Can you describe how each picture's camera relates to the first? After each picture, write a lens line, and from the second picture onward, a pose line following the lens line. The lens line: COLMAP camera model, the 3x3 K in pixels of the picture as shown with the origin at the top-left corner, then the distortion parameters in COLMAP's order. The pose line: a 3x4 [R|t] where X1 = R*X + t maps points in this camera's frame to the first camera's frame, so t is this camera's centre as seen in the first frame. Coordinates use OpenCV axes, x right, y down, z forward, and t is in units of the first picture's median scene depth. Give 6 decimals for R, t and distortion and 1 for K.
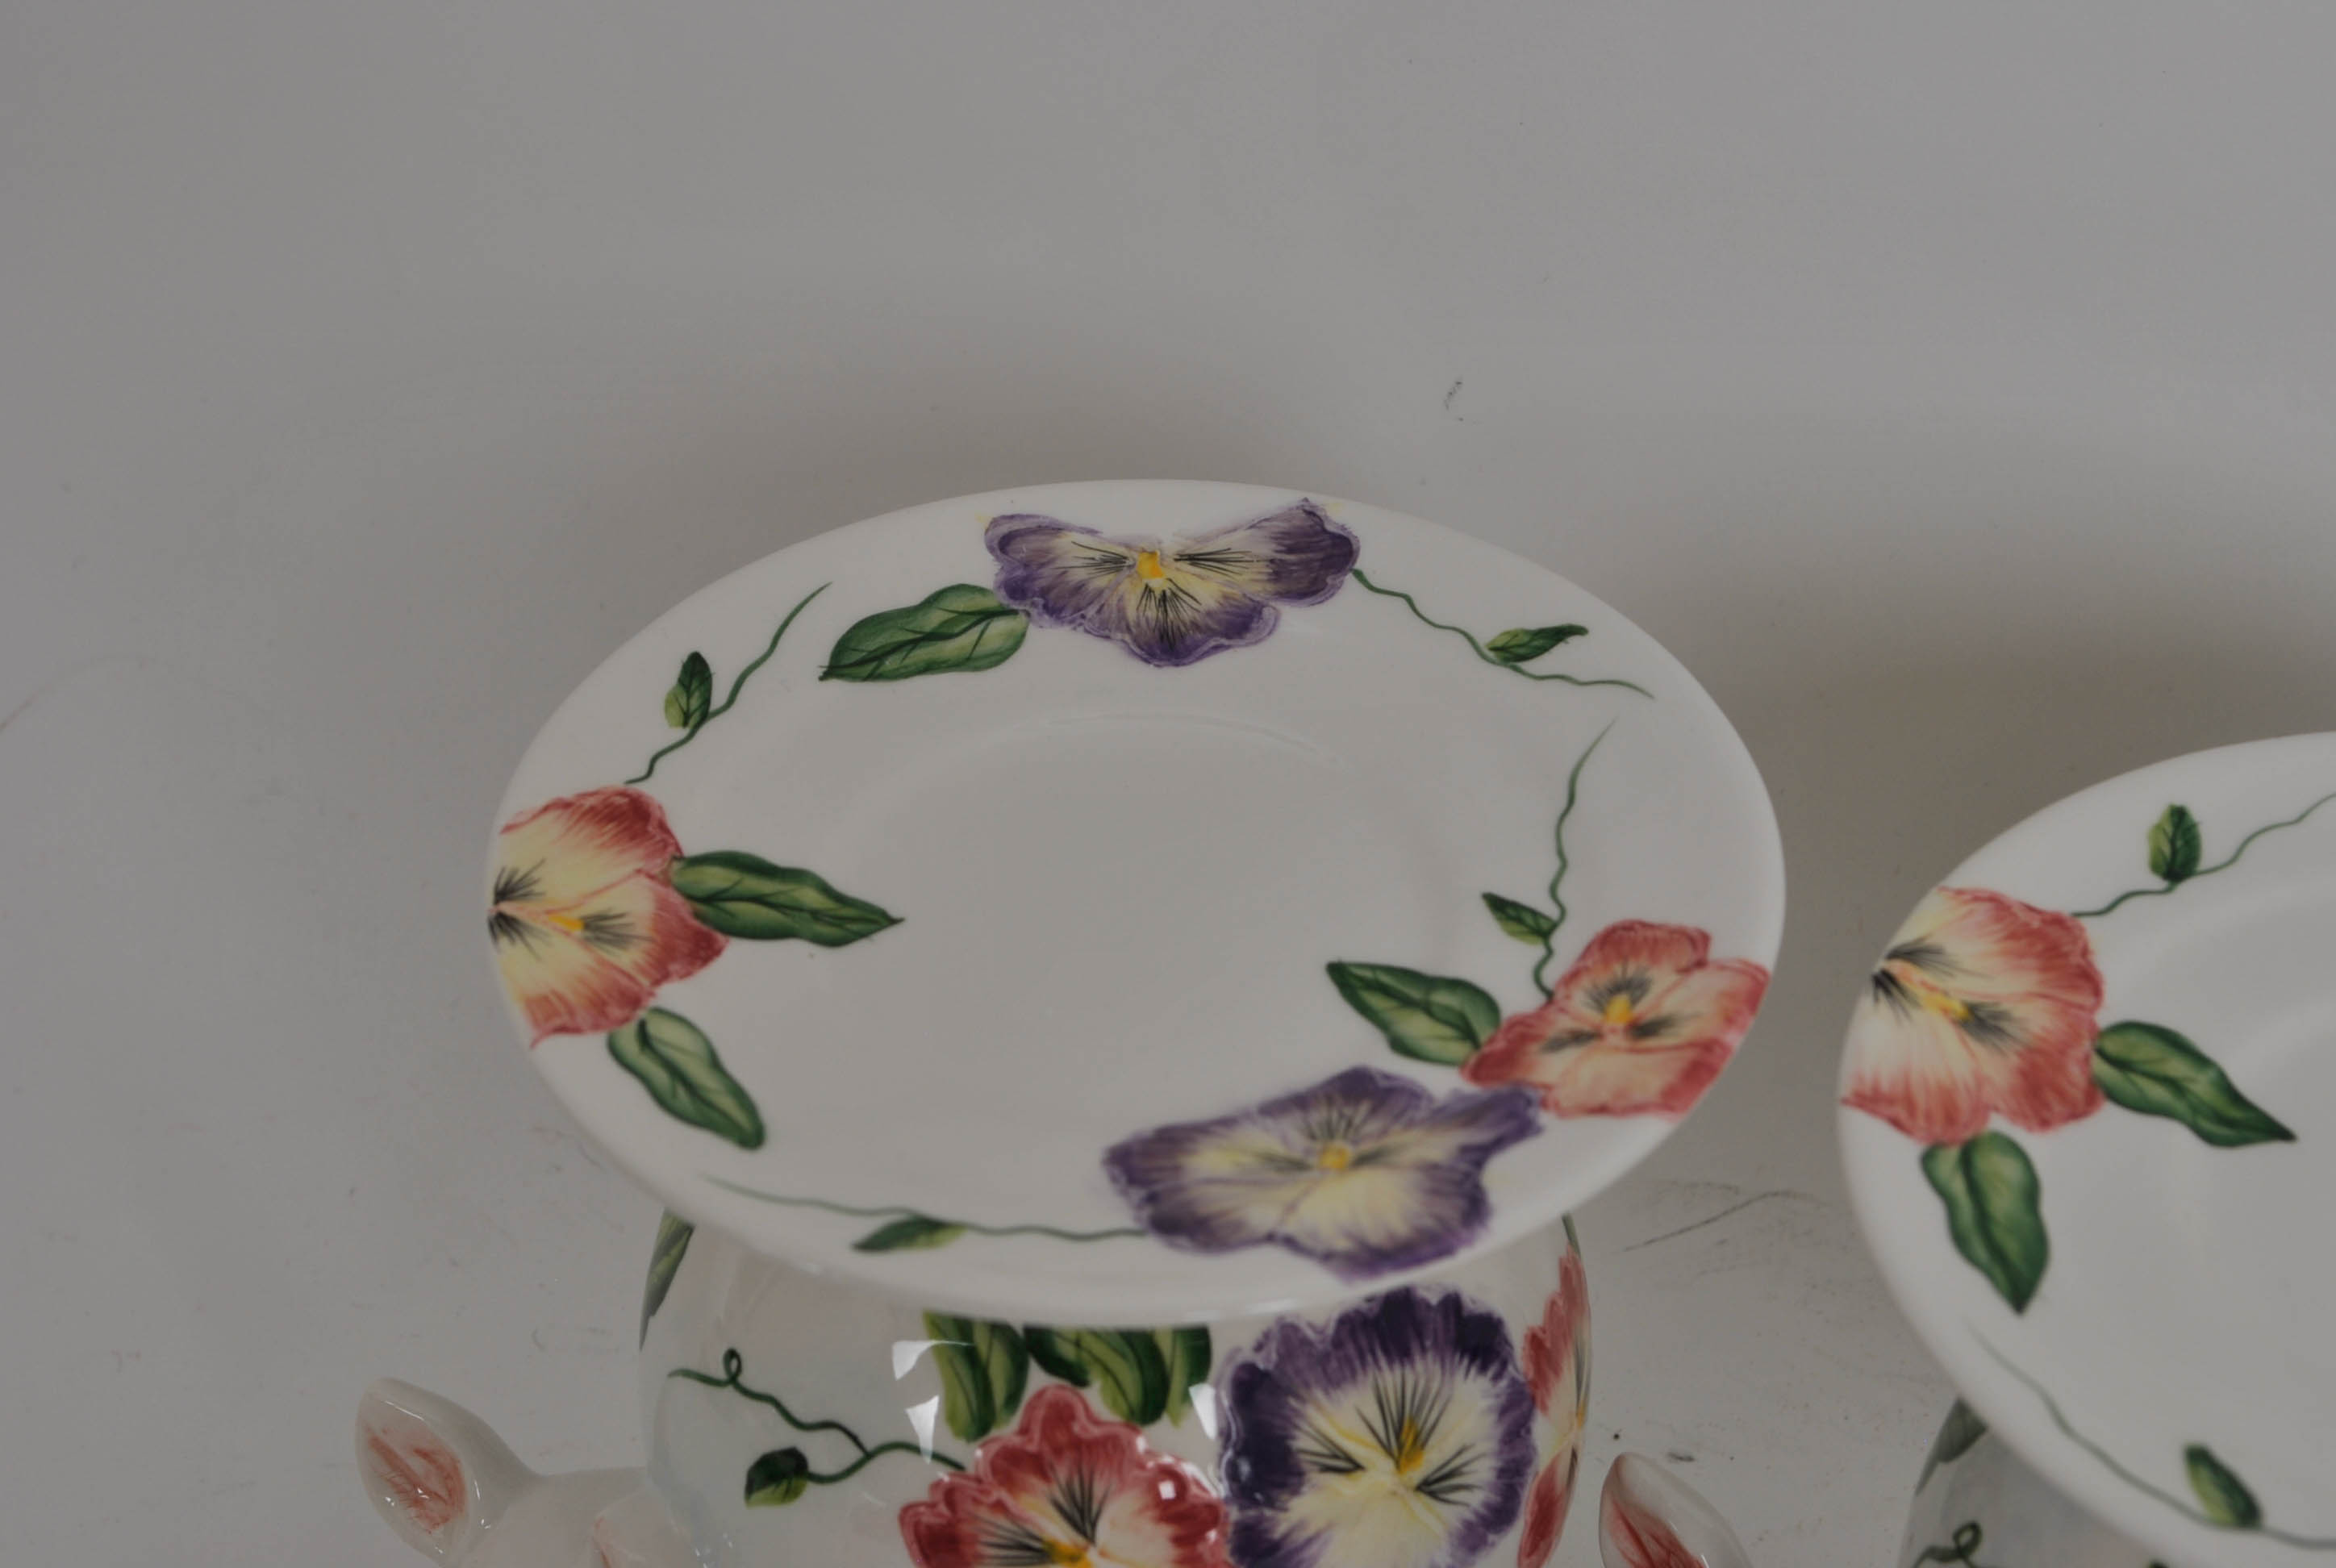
lens RADIAL K [[5388.2, 0, 1169.3], [0, 5388.2, 788.7], [0, 0, 1]] dist [0.036585, 0.000000]
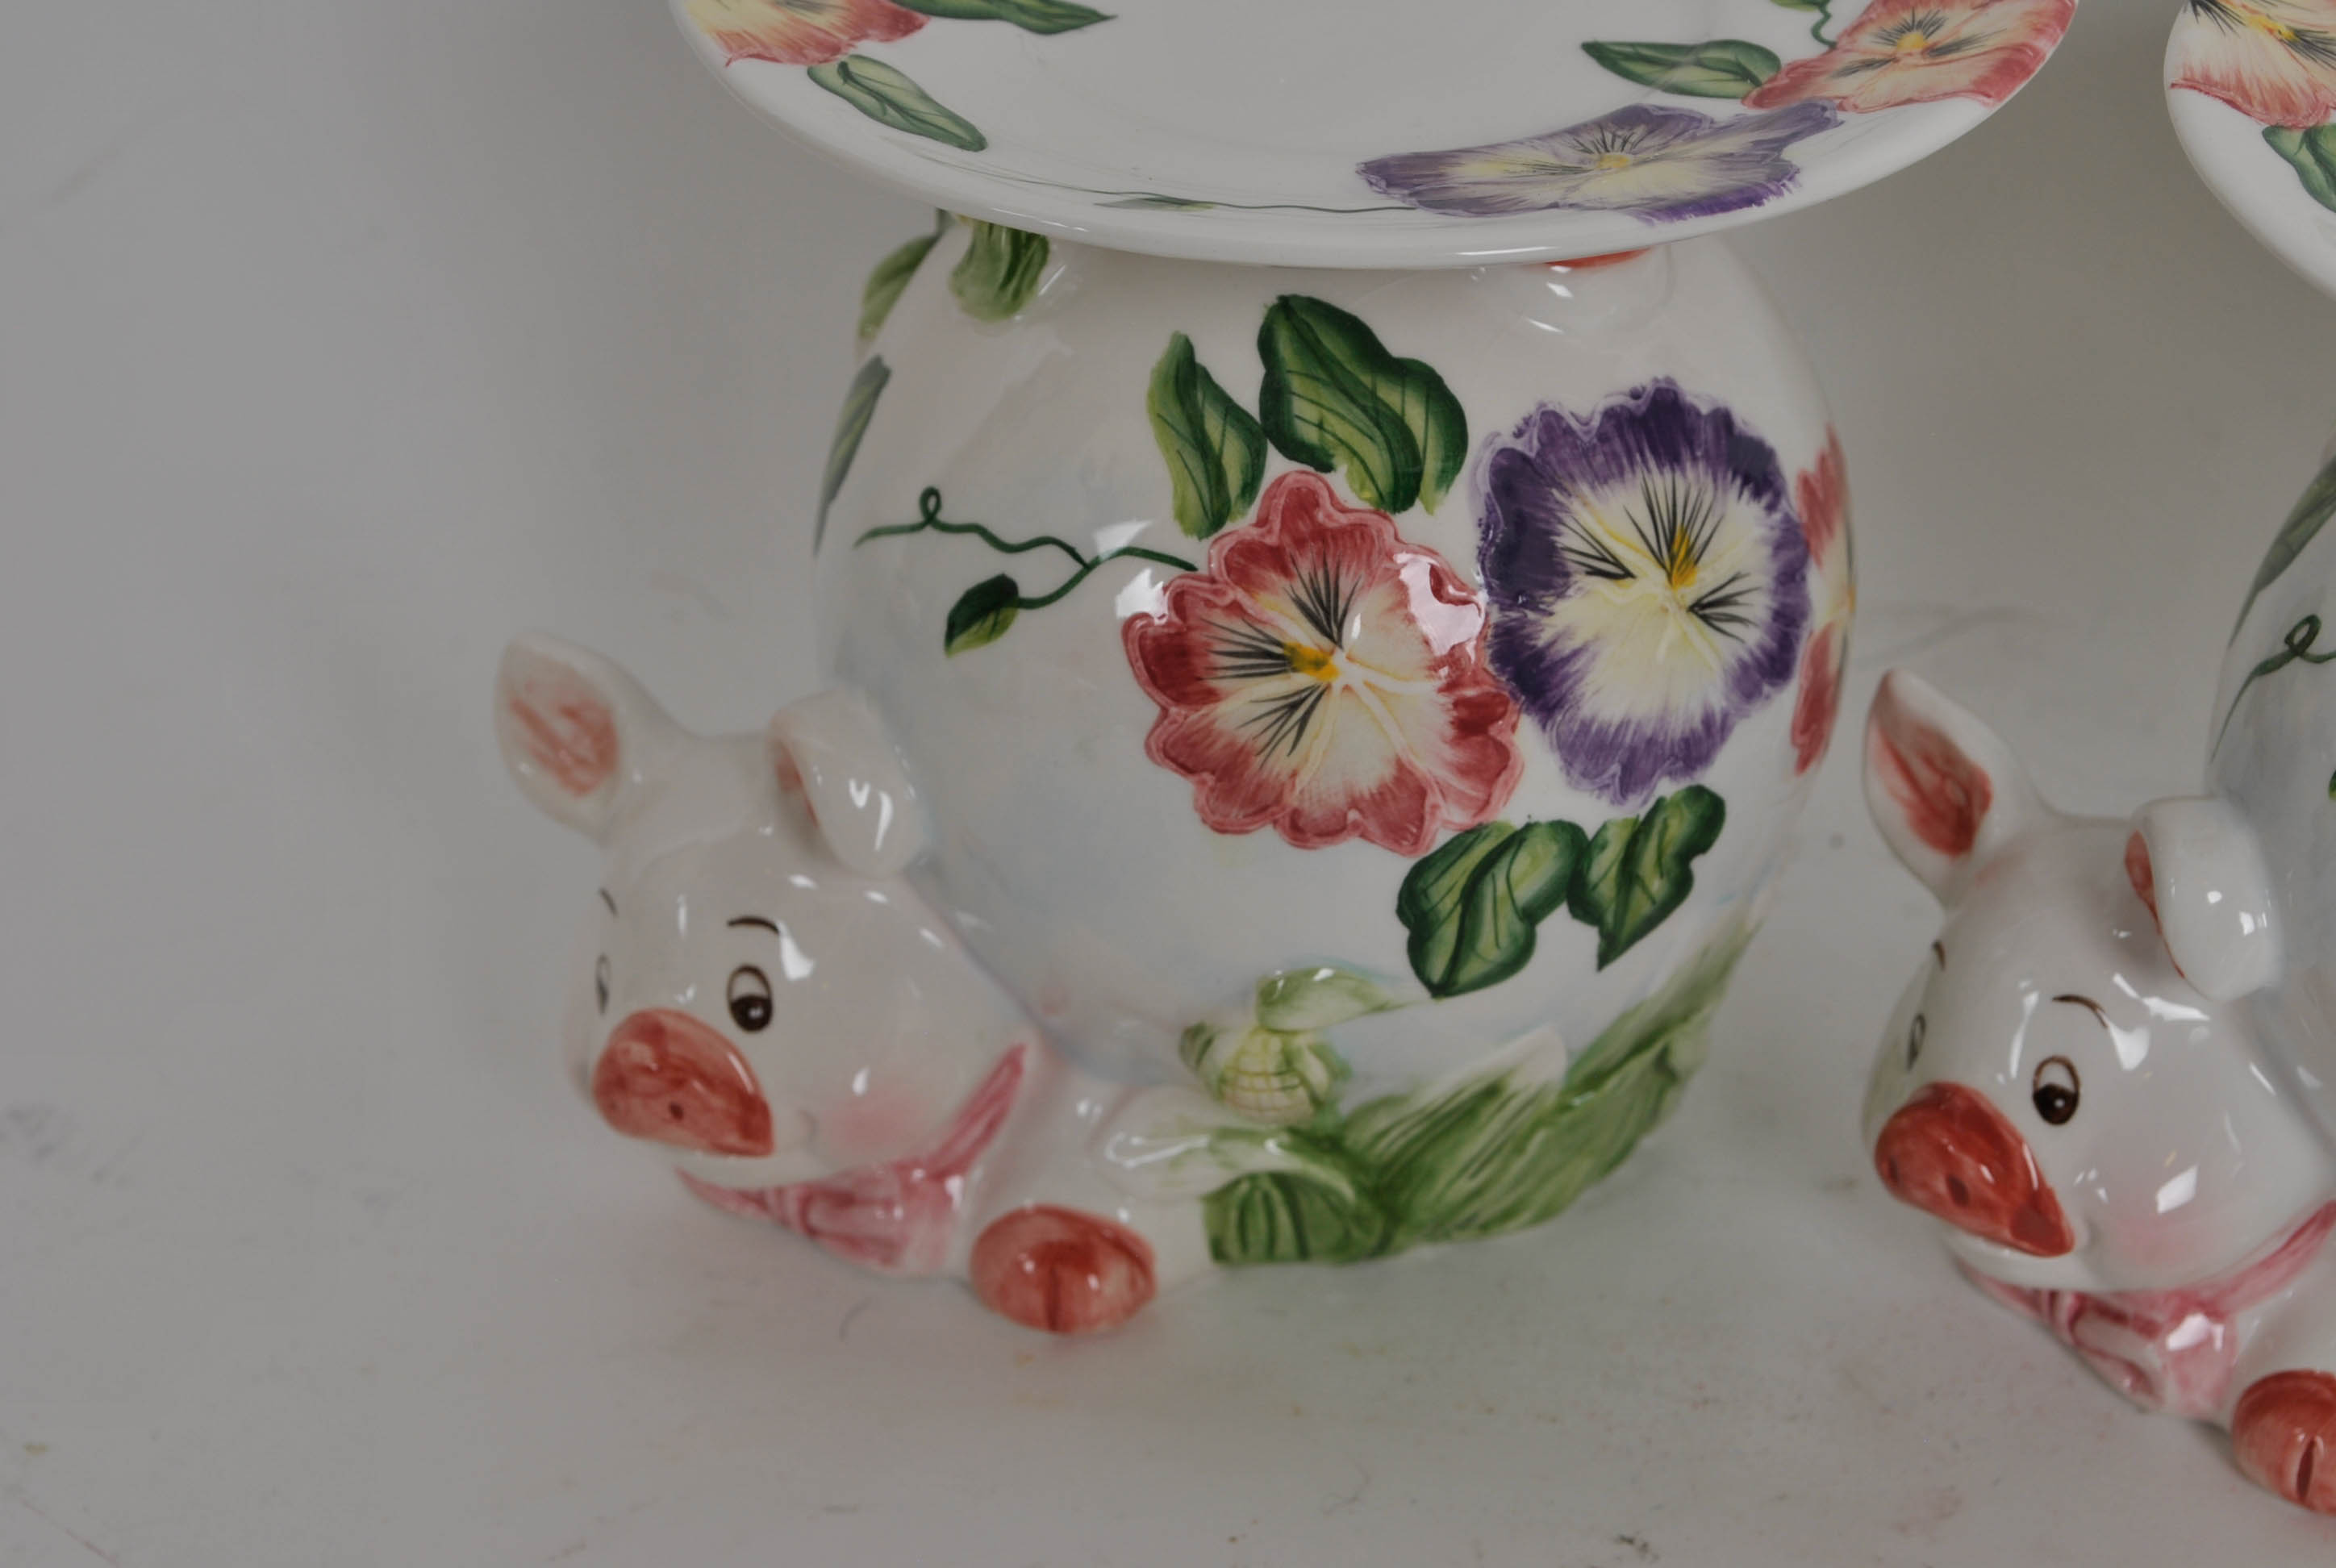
lens RADIAL K [[5388.2, 0, 1172.3], [0, 5388.2, 791.1], [0, 0, 1]] dist [0.036585, 0.000000]
pose [[0.999848, -0.006932, 0.015979, -0.056152], [0.008591, 0.994308, -0.106194, 0.256871], [-0.015152, 0.106315, 0.994217, 0.102452]]
